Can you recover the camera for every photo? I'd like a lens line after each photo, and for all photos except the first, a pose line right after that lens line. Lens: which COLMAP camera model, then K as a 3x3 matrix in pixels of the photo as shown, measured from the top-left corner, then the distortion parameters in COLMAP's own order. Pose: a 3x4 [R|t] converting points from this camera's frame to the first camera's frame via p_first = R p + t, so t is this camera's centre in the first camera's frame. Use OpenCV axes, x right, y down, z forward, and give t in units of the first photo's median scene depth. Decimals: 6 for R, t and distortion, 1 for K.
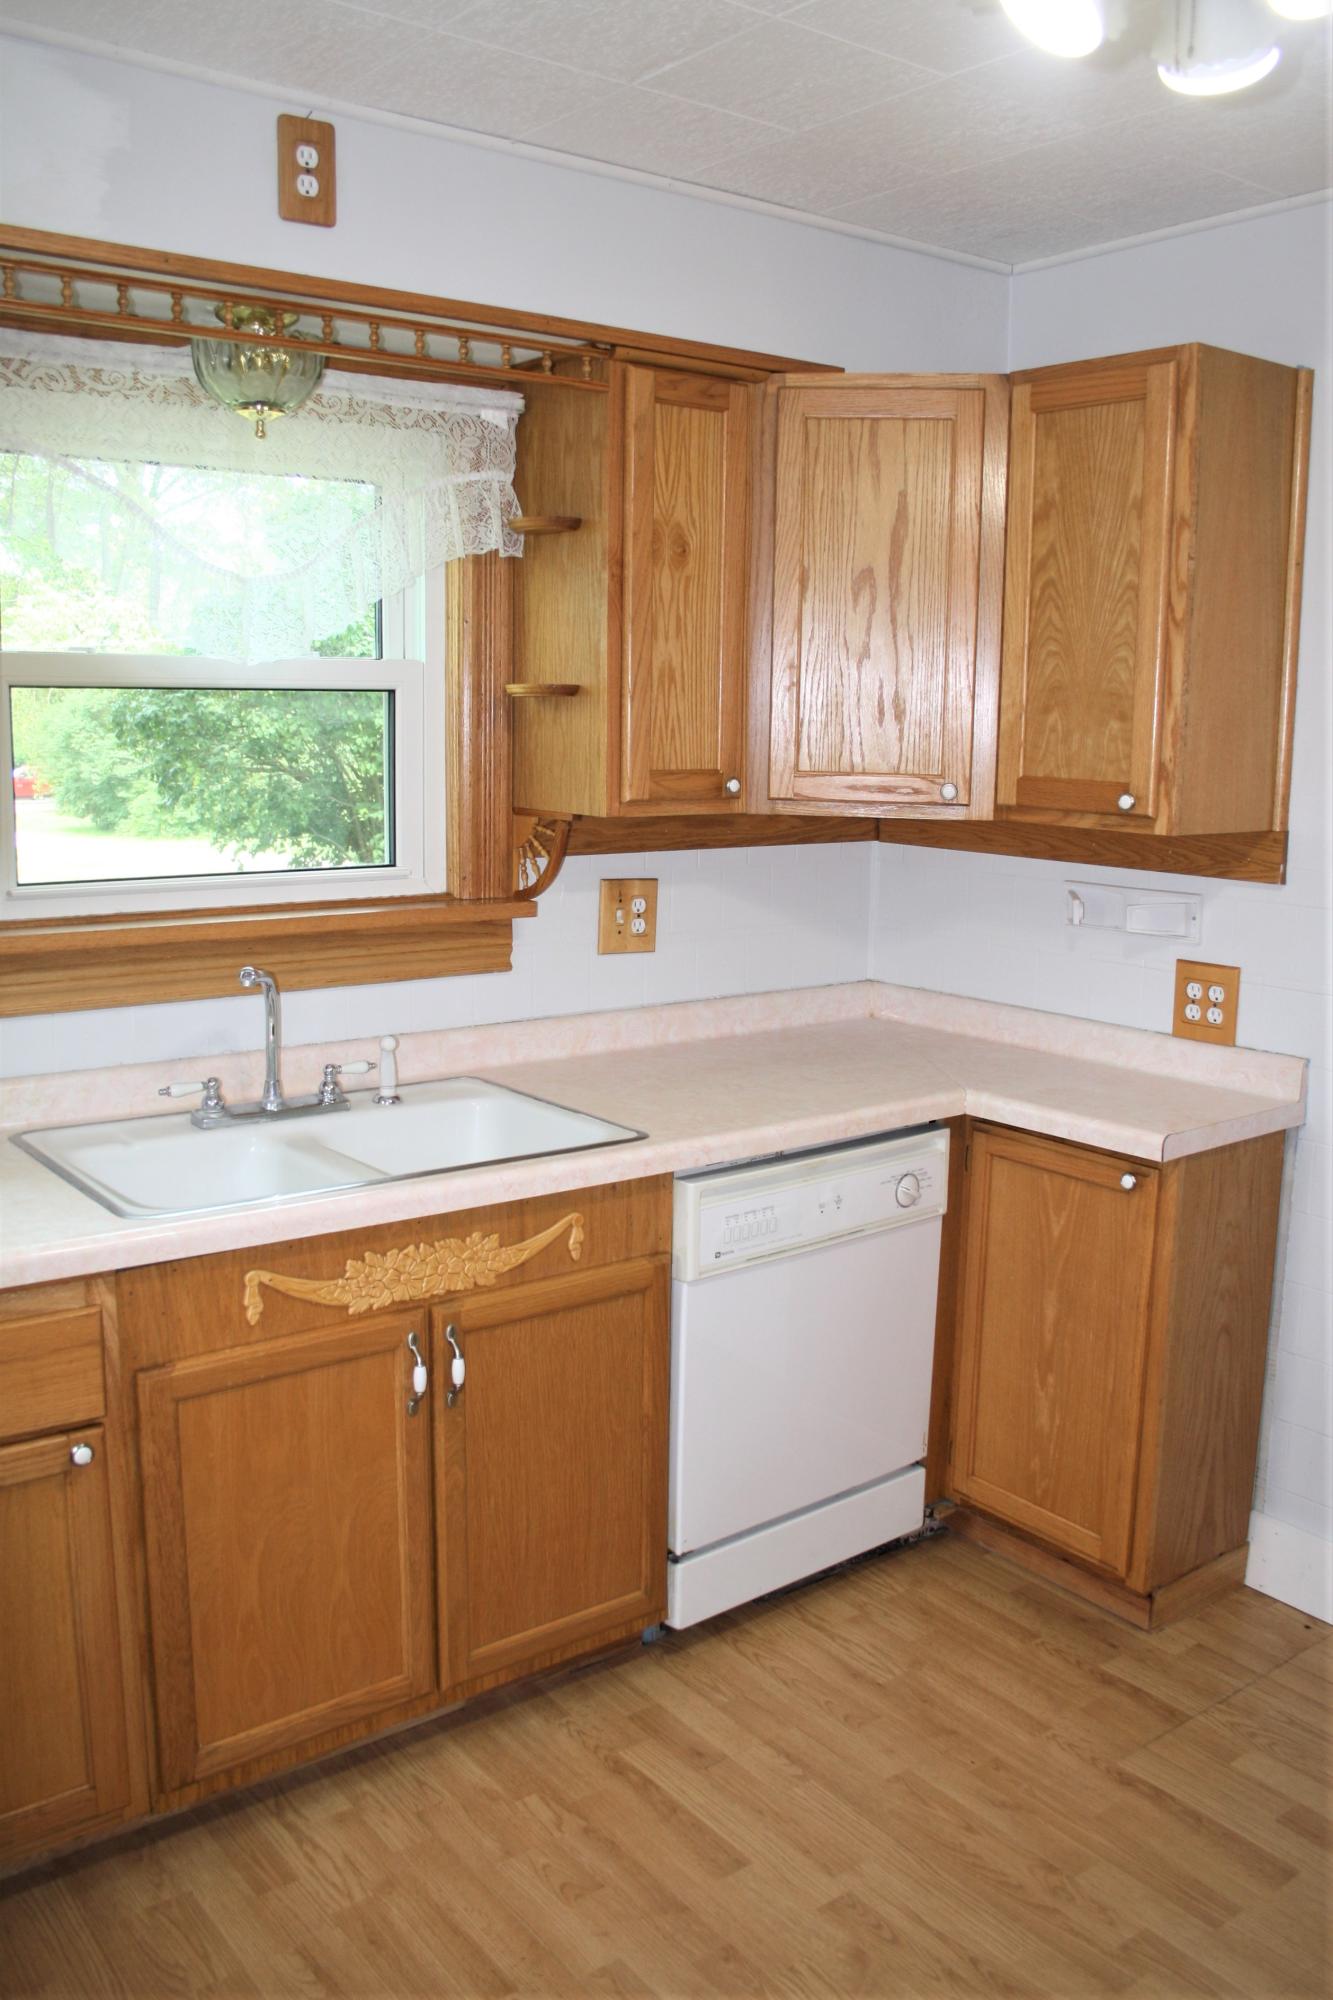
lens RADIAL K [[1724.5, 0, 672.5], [0, 1724.5, 994.0], [0, 0, 1]] dist [-0.094429, 0.005756]
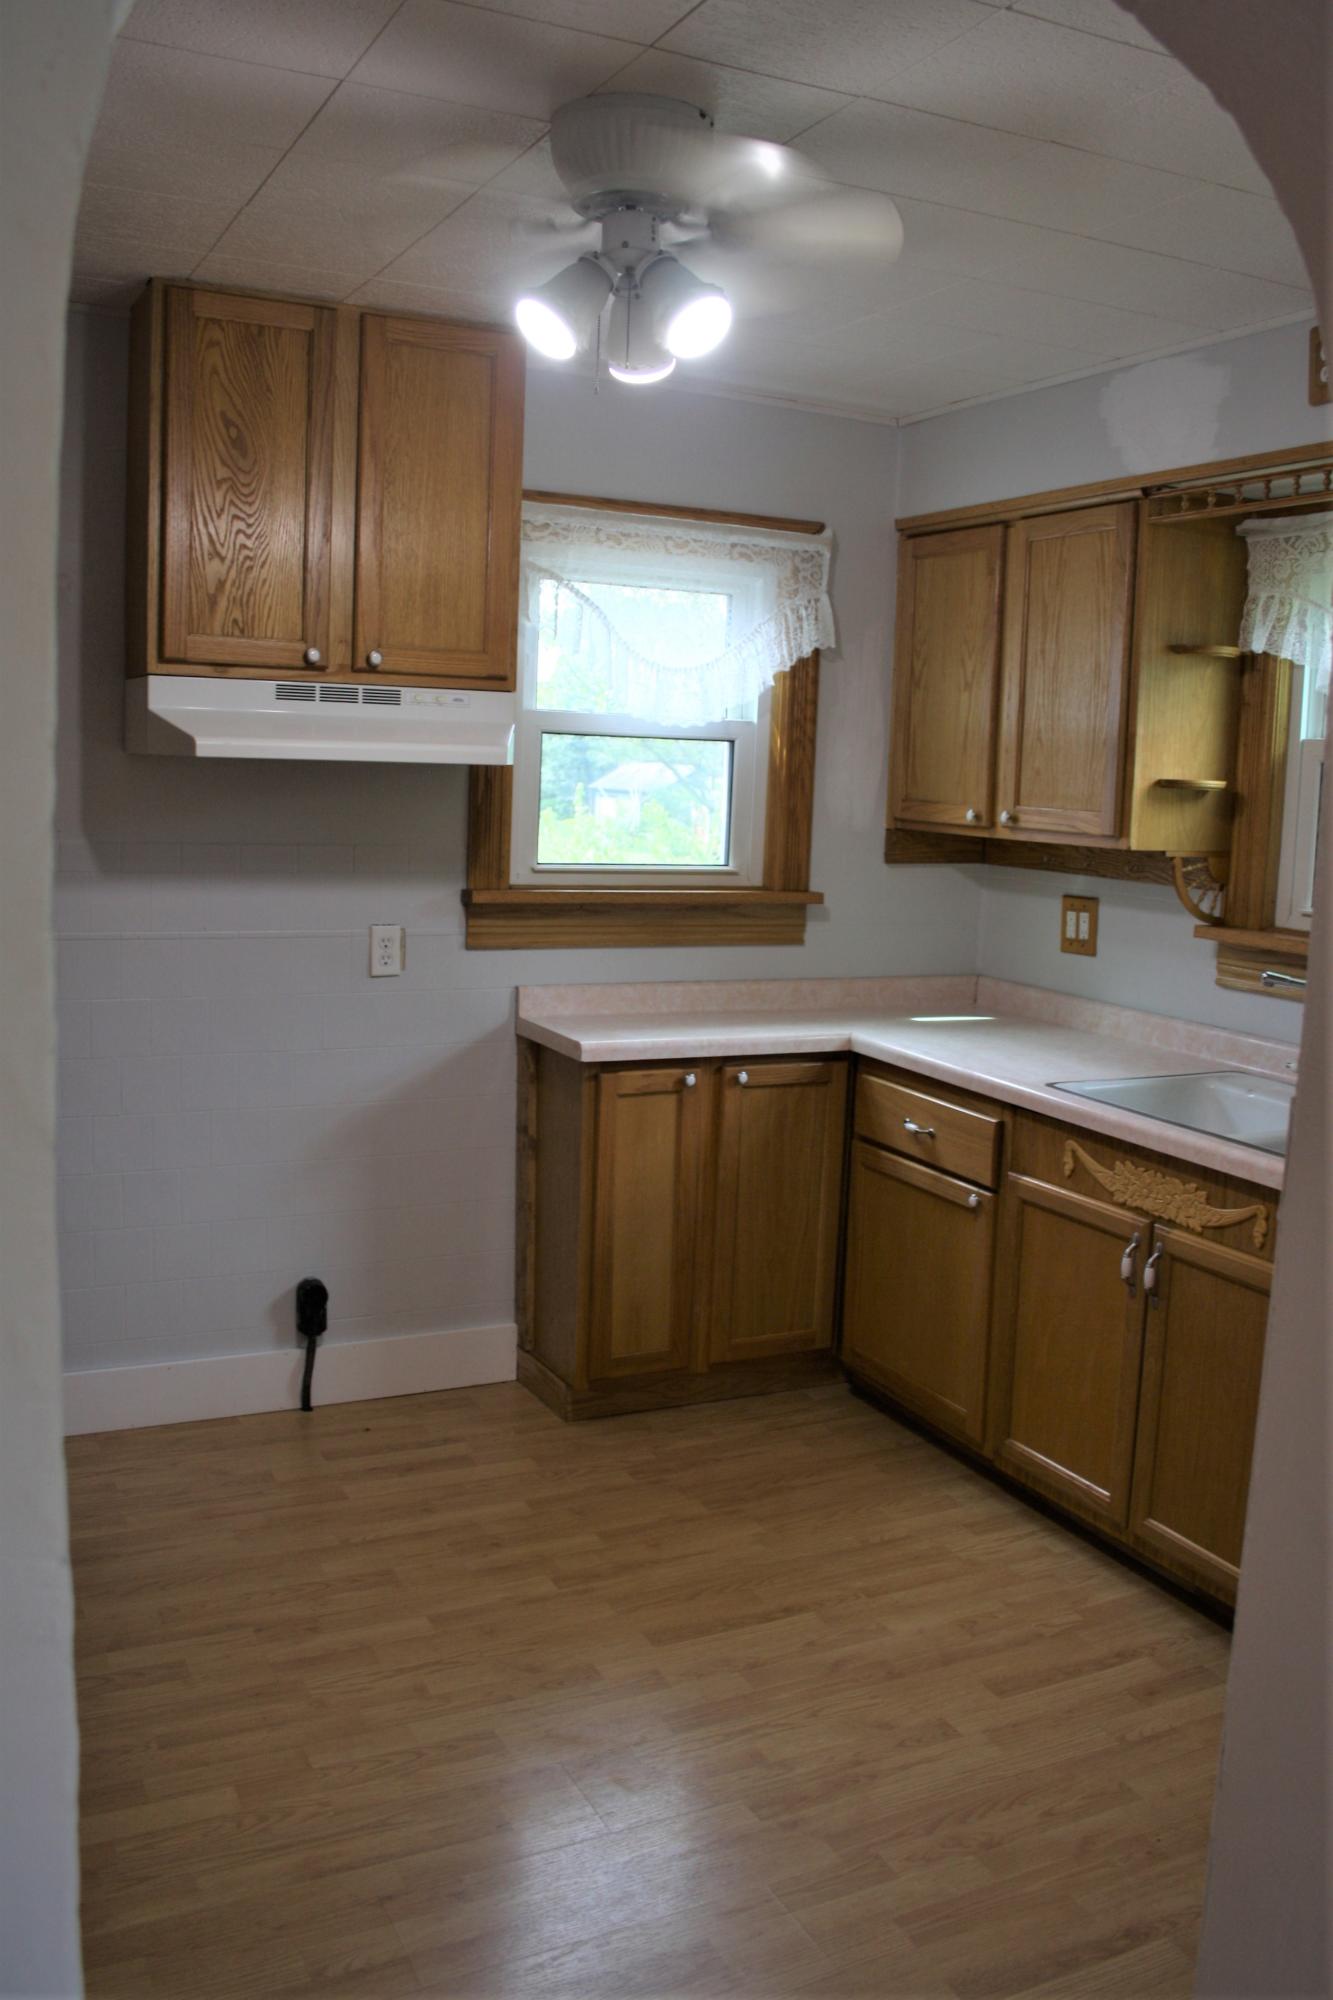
lens RADIAL K [[1724.5, 0, 672.1], [0, 1724.5, 1002.8], [0, 0, 1]] dist [-0.094429, 0.005756]
pose [[-0.220601, 0.102348, -0.969979, 1.215094], [-0.196048, 0.969531, 0.146887, -0.101432], [0.955458, 0.222566, -0.193815, 0.885256]]
